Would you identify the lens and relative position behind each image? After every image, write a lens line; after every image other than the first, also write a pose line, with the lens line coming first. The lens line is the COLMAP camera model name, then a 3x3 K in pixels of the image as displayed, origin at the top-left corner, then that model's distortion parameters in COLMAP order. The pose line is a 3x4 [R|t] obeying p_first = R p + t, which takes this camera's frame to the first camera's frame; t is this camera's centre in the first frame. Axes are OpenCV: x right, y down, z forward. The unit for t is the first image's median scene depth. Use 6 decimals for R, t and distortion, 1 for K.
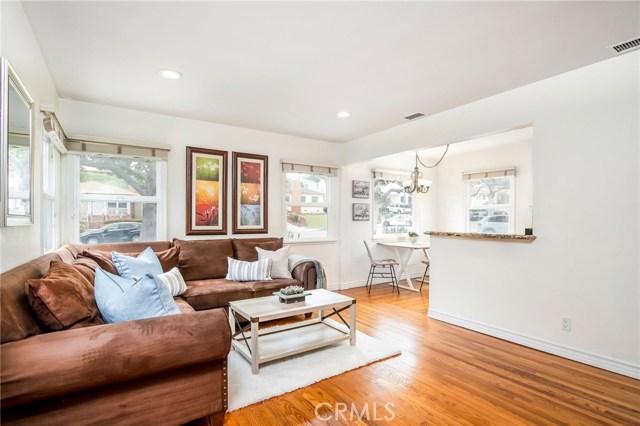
lens RADIAL K [[323.8, 0, 321.9], [0, 323.8, 218.0], [0, 0, 1]] dist [-0.020441, -0.000553]
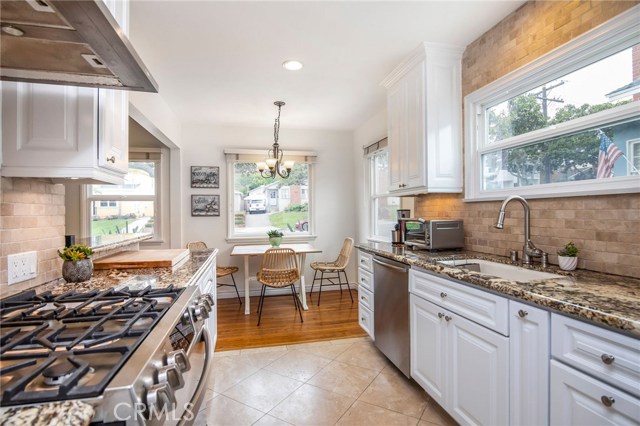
lens RADIAL K [[316.1, 0, 320.4], [0, 316.1, 213.6], [0, 0, 1]] dist [-0.015924, -0.000361]
pose [[0.938126, -0.009848, -0.346154, 0.812609], [0.012968, 0.999893, 0.006699, 0.000083], [0.346051, -0.010773, 0.938154, 0.461397]]
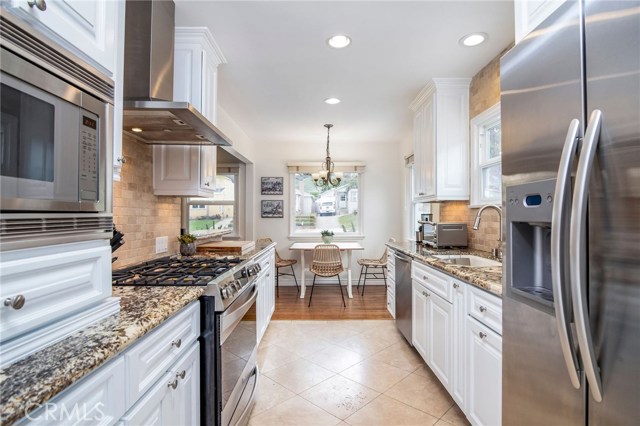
lens RADIAL K [[316.9, 0, 321.3], [0, 316.9, 212.9], [0, 0, 1]] dist [-0.000864, -0.000093]
pose [[0.838256, -0.006629, -0.545237, 0.951476], [0.004659, 0.999977, -0.004996, -0.001395], [0.545258, 0.001648, 0.838267, 0.348820]]
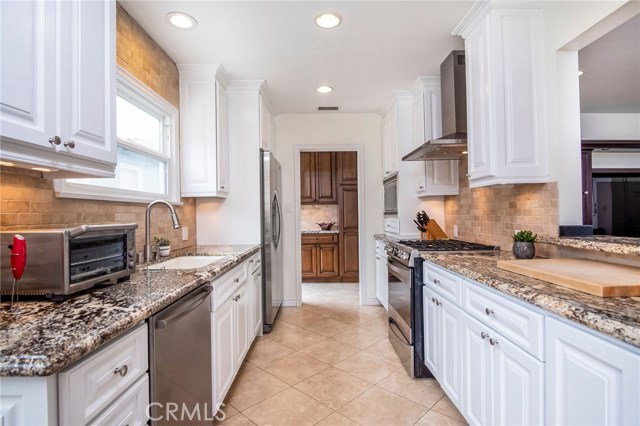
lens RADIAL K [[322.7, 0, 321.9], [0, 322.7, 212.4], [0, 0, 1]] dist [-0.001784, 0.000054]
pose [[-0.842684, 0.009573, 0.538324, 0.475695], [0.004862, 0.999936, -0.010170, 0.006596], [-0.538387, -0.005953, -0.842677, 1.156254]]
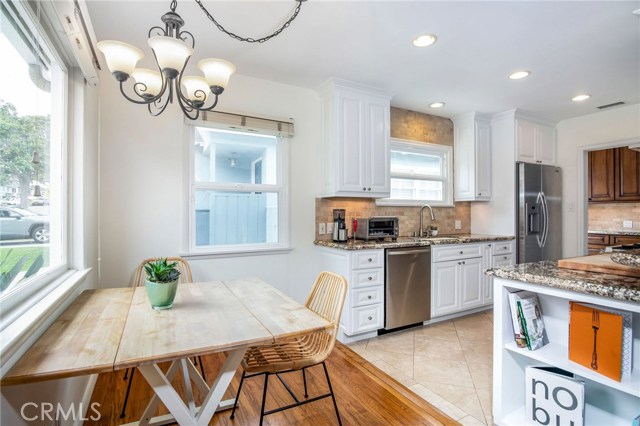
lens RADIAL K [[316.1, 0, 320.4], [0, 316.1, 213.6], [0, 0, 1]] dist [-0.015924, -0.000361]
pose [[0.091933, -0.002698, 0.995762, 0.063964], [-0.006630, 0.999973, 0.003322, 0.005794], [-0.995743, -0.006907, 0.091913, 1.099854]]
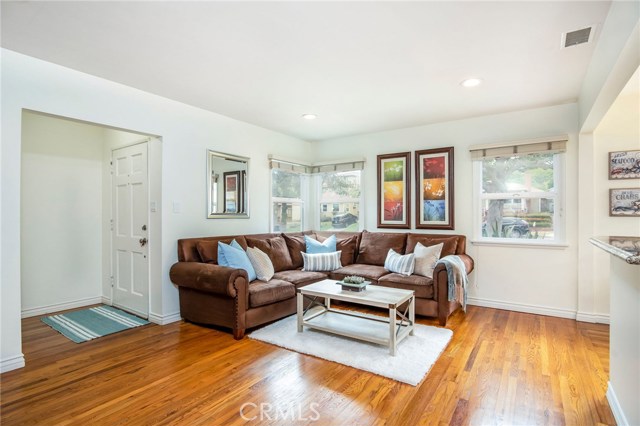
lens RADIAL K [[316.1, 0, 320.4], [0, 316.1, 213.6], [0, 0, 1]] dist [-0.015924, -0.000361]
pose [[0.377546, -0.006079, -0.925971, 0.540547], [0.005189, 0.999977, -0.004449, 0.002975], [0.925976, -0.003125, 0.377569, 0.311245]]
